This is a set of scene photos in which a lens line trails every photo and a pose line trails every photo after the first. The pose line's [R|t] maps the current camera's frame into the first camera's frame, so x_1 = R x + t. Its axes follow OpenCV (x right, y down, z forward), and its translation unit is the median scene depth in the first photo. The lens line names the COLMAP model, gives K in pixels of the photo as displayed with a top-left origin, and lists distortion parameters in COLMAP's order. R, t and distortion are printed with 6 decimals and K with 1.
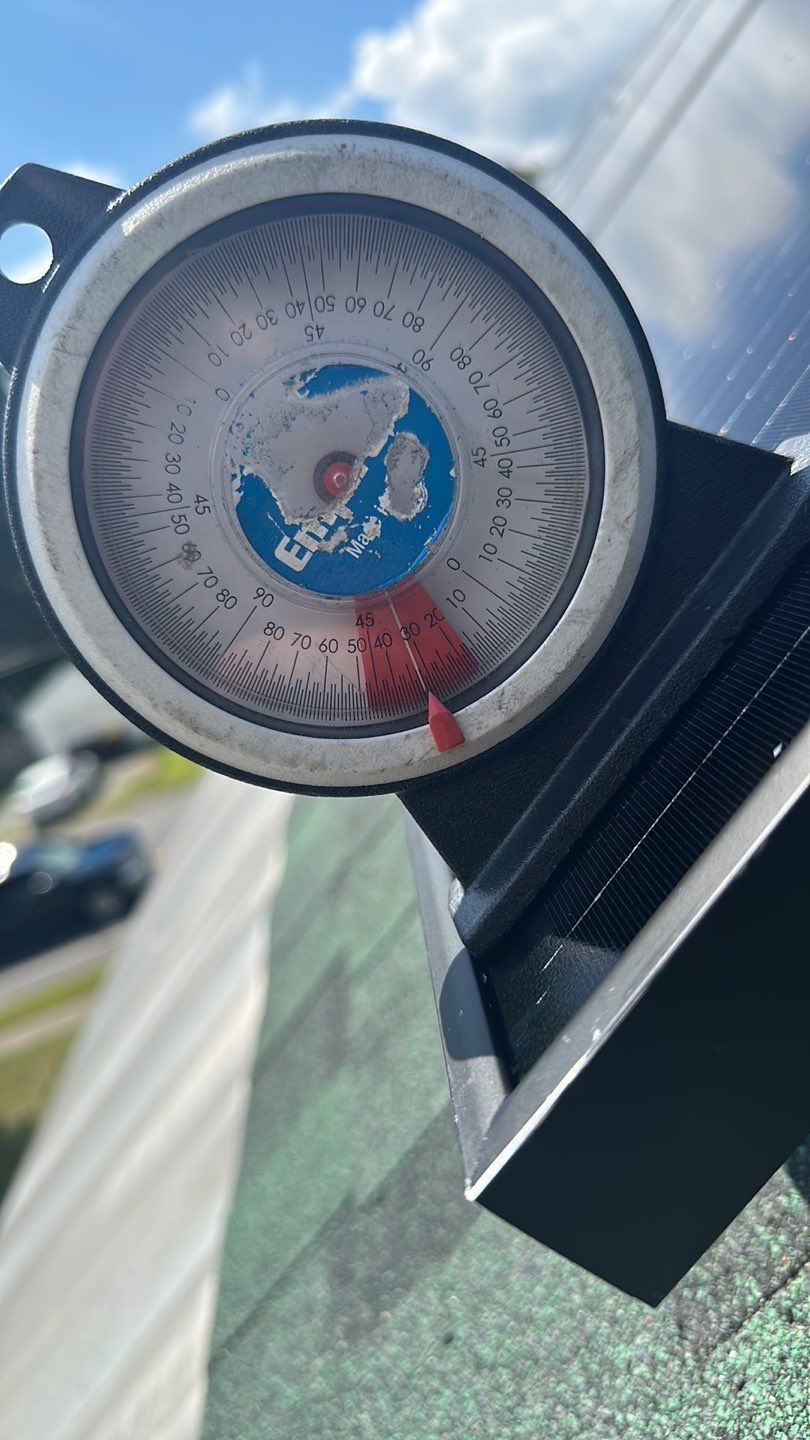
lens RADIAL K [[1073.6, 0, 404.7], [0, 1073.6, 717.9], [0, 0, 1]] dist [0.009039, -0.035584]
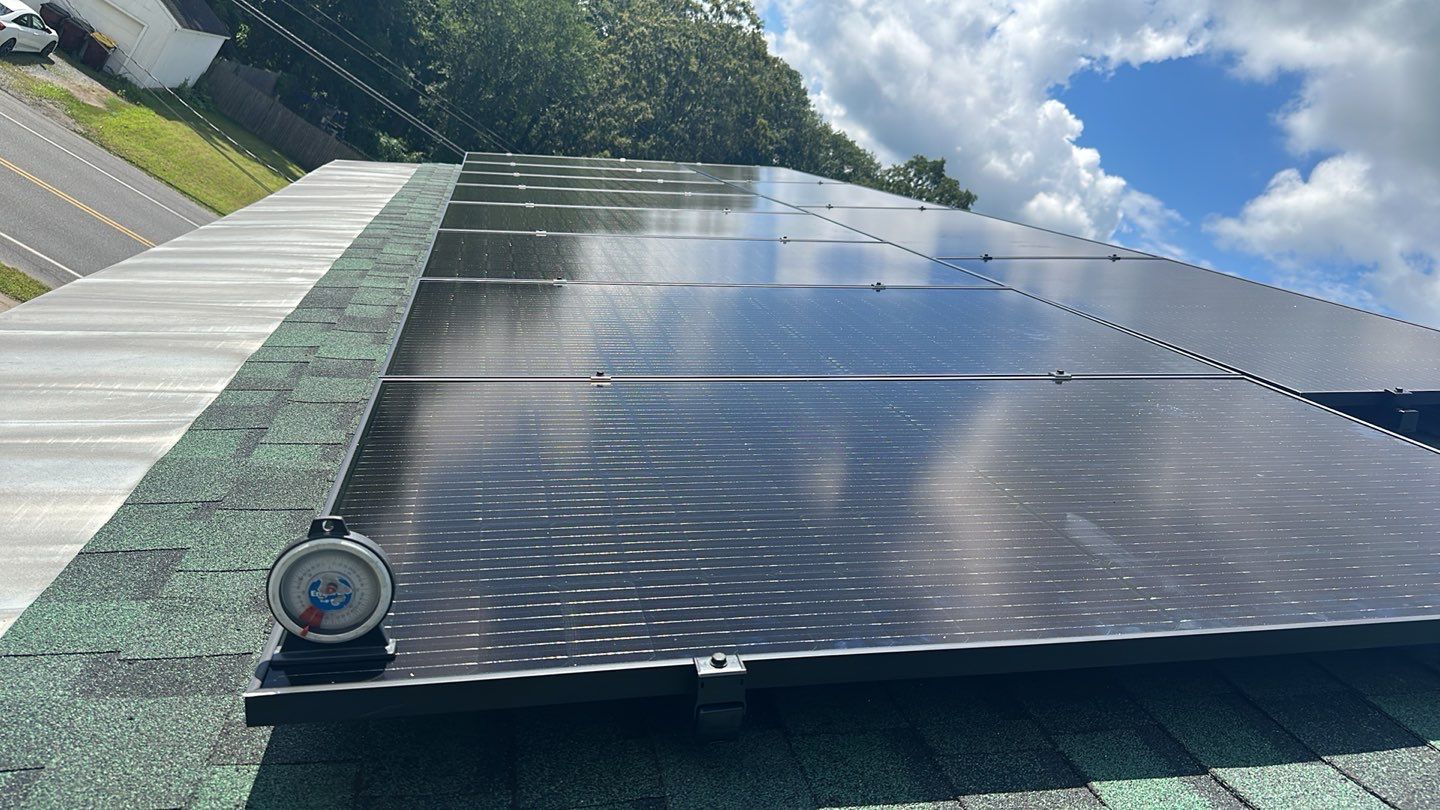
lens RADIAL K [[1073.6, 0, 805.6], [0, 1073.6, 391.9], [0, 0, 1]] dist [0.009039, -0.035584]
pose [[0.522637, 0.791825, 0.316011, -1.283558], [-0.754717, 0.602111, -0.260508, -1.189566], [-0.396550, -0.102348, 0.912290, -4.700565]]
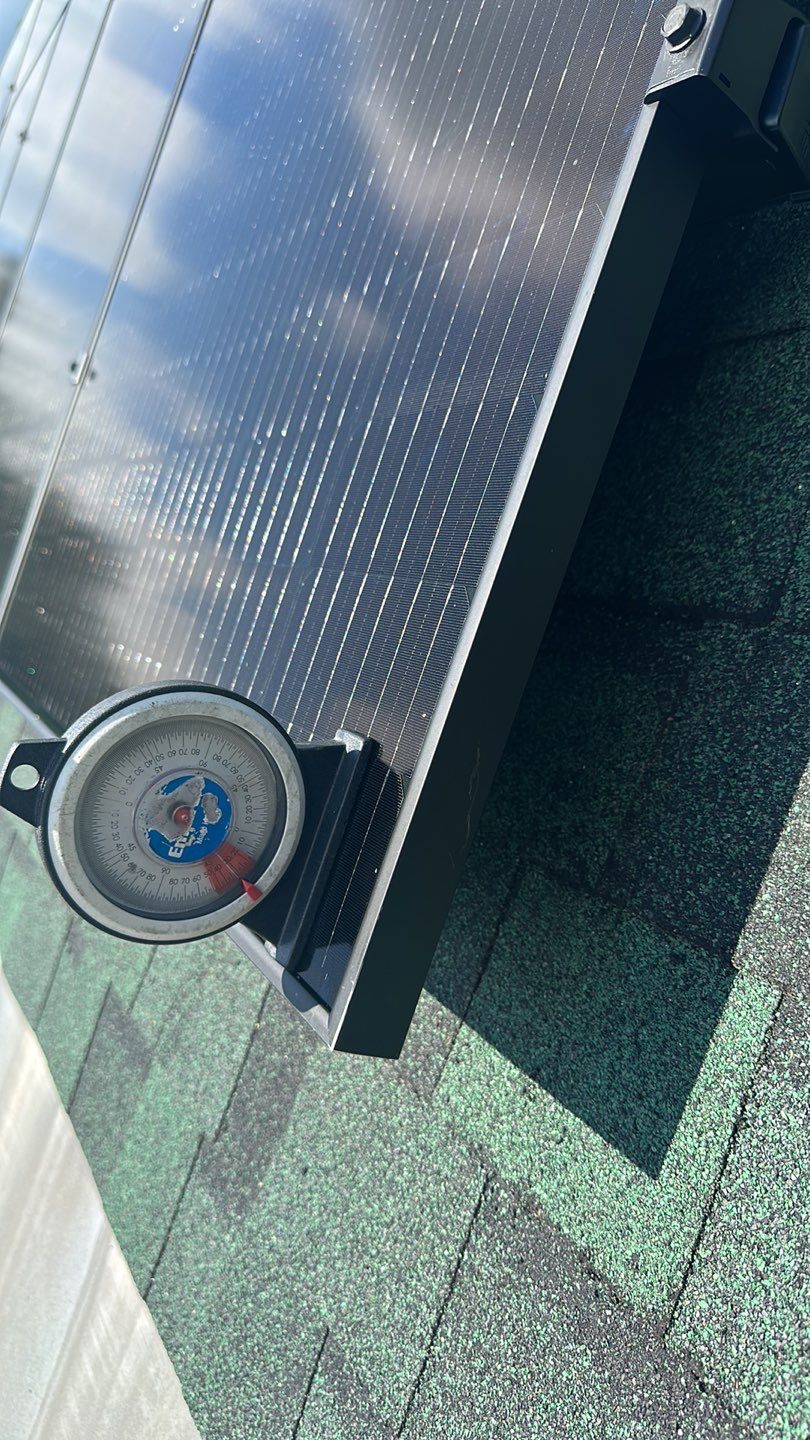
lens RADIAL K [[1073.6, 0, 411.5], [0, 1073.6, 713.7], [0, 0, 1]] dist [0.009039, -0.035584]
pose [[0.879889, -0.320290, 0.351012, -0.374096], [0.301863, 0.947253, 0.107658, -0.530032], [-0.366979, 0.011230, 0.930162, -1.425905]]
